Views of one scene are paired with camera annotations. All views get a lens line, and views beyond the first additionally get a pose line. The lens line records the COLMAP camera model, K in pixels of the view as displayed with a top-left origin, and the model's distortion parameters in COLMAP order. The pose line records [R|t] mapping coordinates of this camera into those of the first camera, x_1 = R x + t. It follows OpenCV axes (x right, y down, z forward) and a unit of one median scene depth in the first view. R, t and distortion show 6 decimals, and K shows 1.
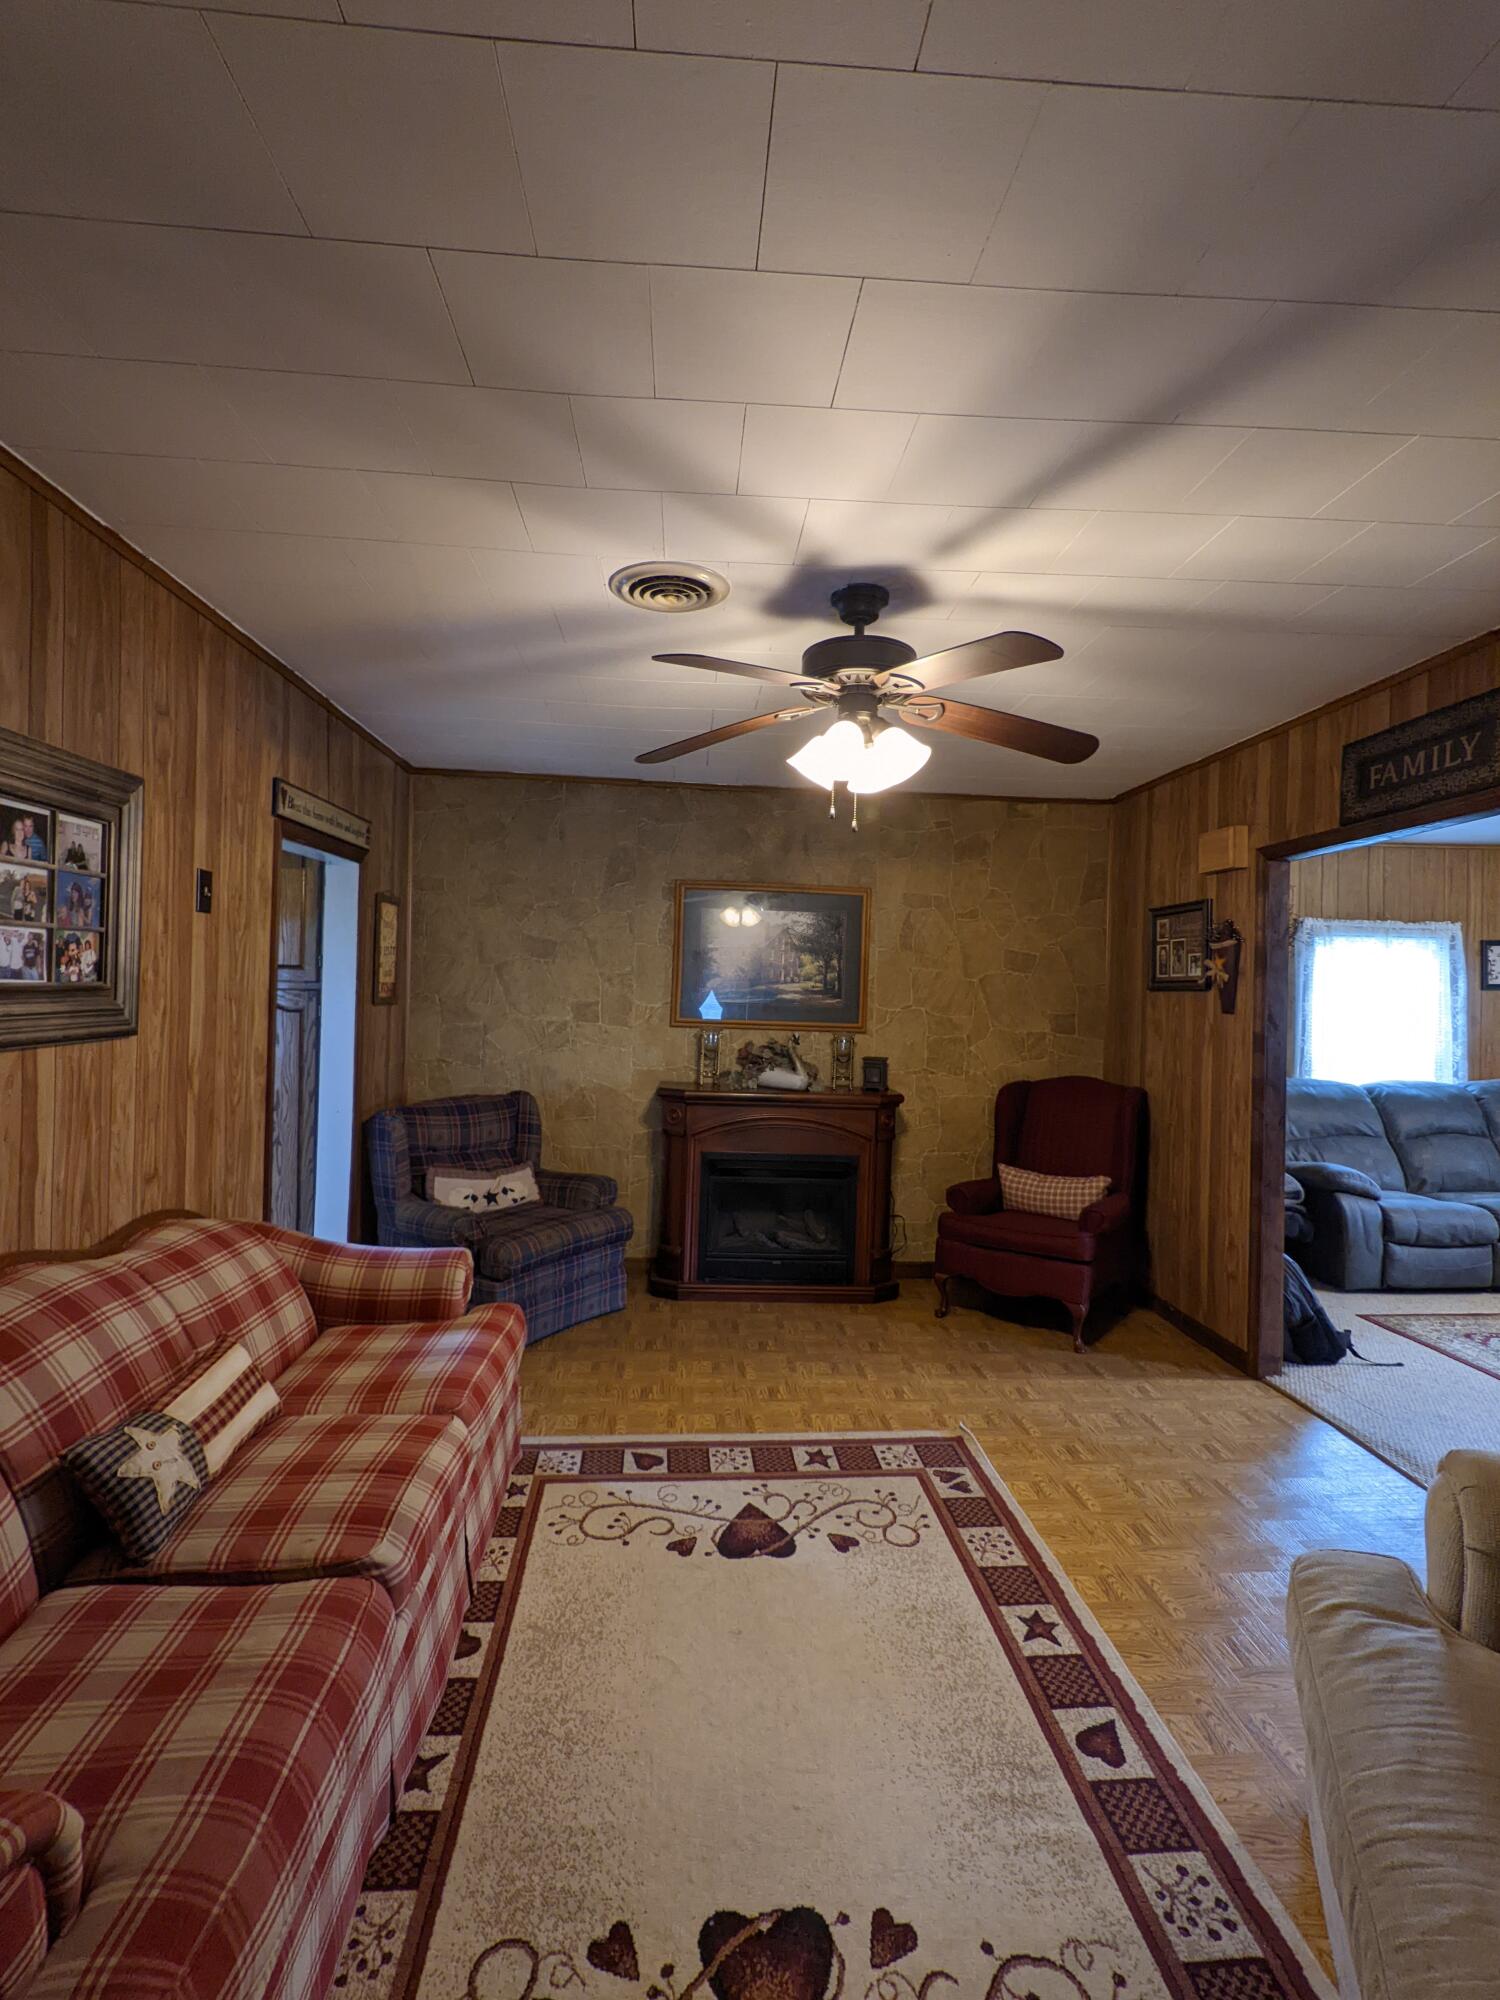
lens RADIAL K [[949.1, 0, 742.5], [0, 949.1, 999.9], [0, 0, 1]] dist [-0.001201, 0.000917]
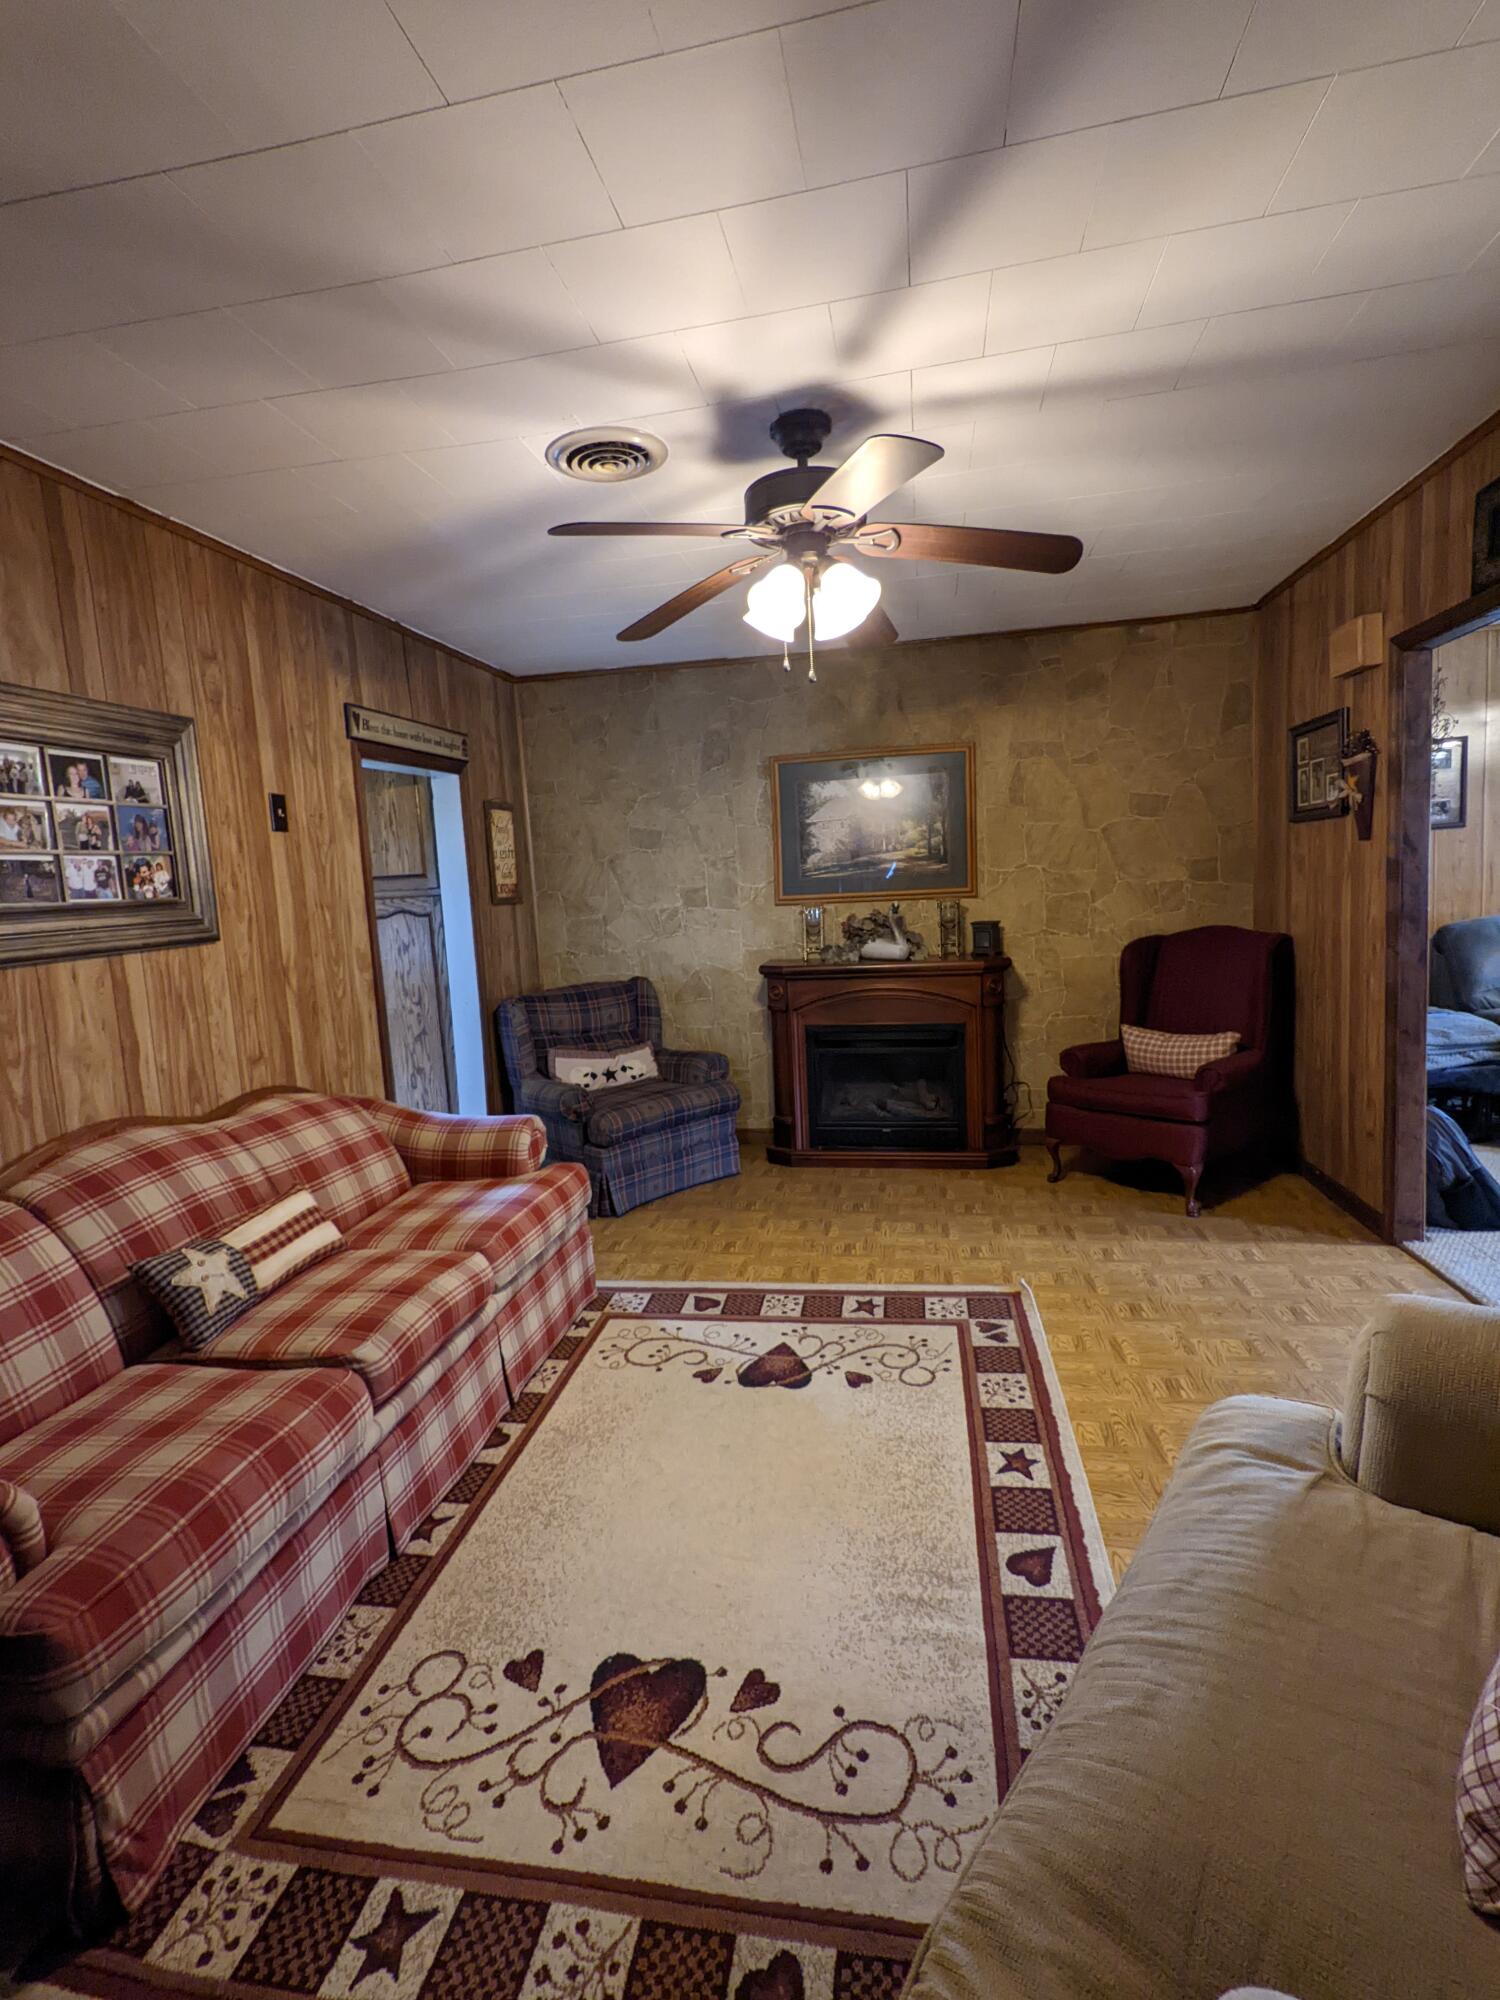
lens RADIAL K [[949.1, 0, 745.5], [0, 949.1, 999.4], [0, 0, 1]] dist [-0.001201, 0.000917]
pose [[0.966269, -0.050767, -0.252480, 0.242069], [0.079641, 0.991226, 0.105487, 0.030959], [0.244909, -0.122037, 0.961835, 0.010433]]
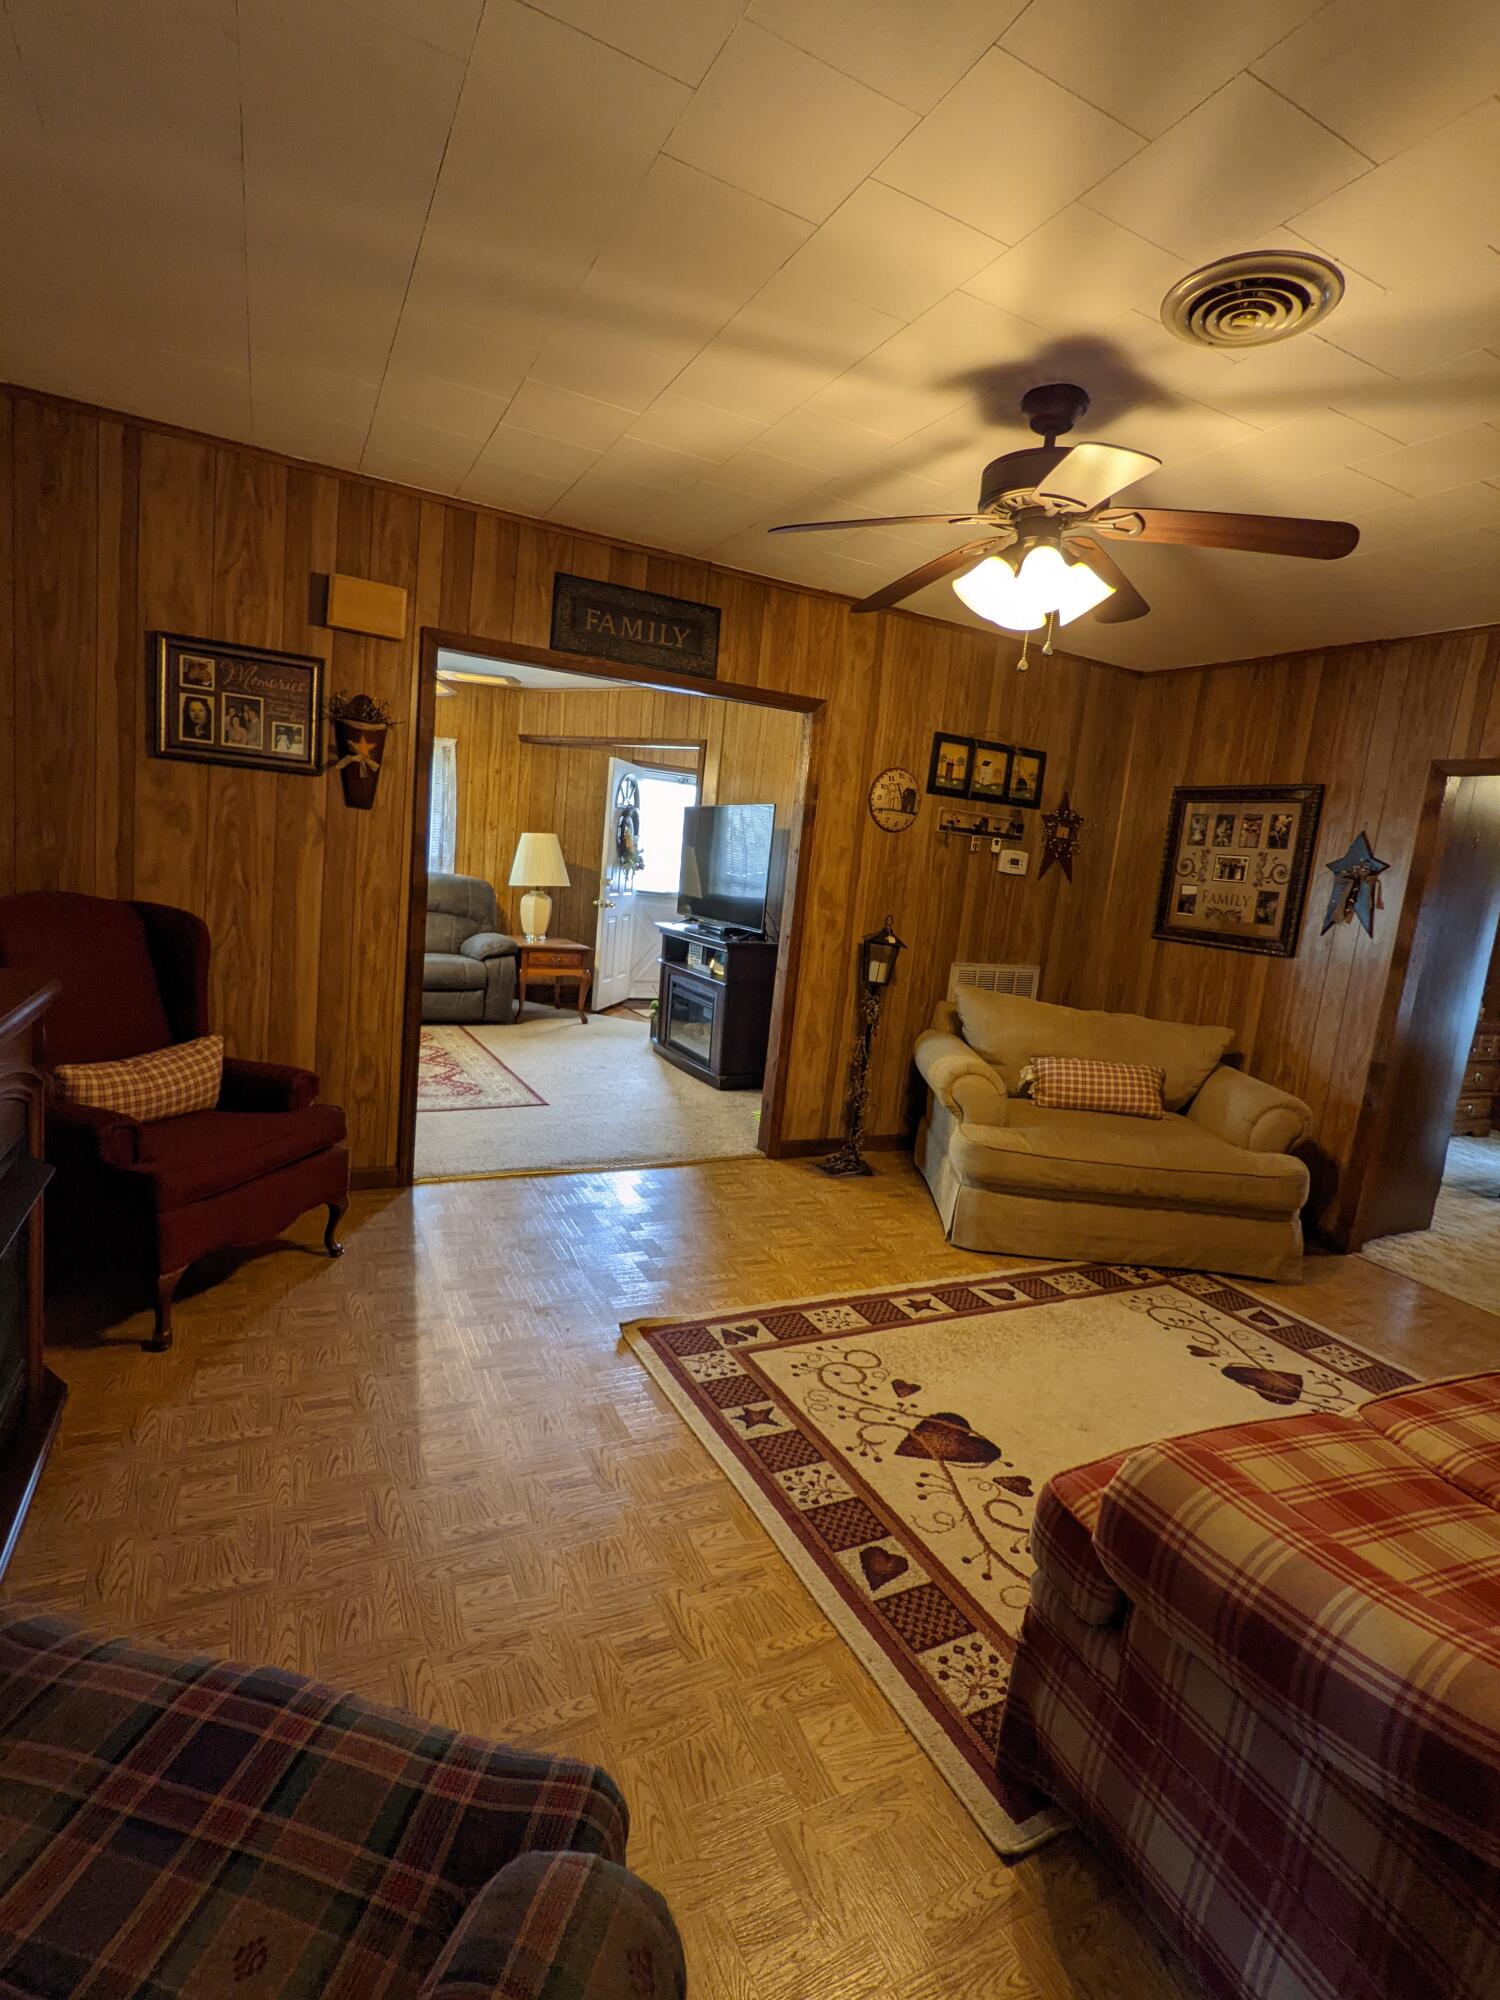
lens RADIAL K [[949.1, 0, 749.2], [0, 949.1, 993.2], [0, 0, 1]] dist [-0.001201, 0.000917]
pose [[-0.381862, -0.186338, 0.905240, -0.595482], [-0.097695, 0.982115, 0.160951, 0.008774], [-0.919042, -0.026976, -0.393237, 1.388000]]
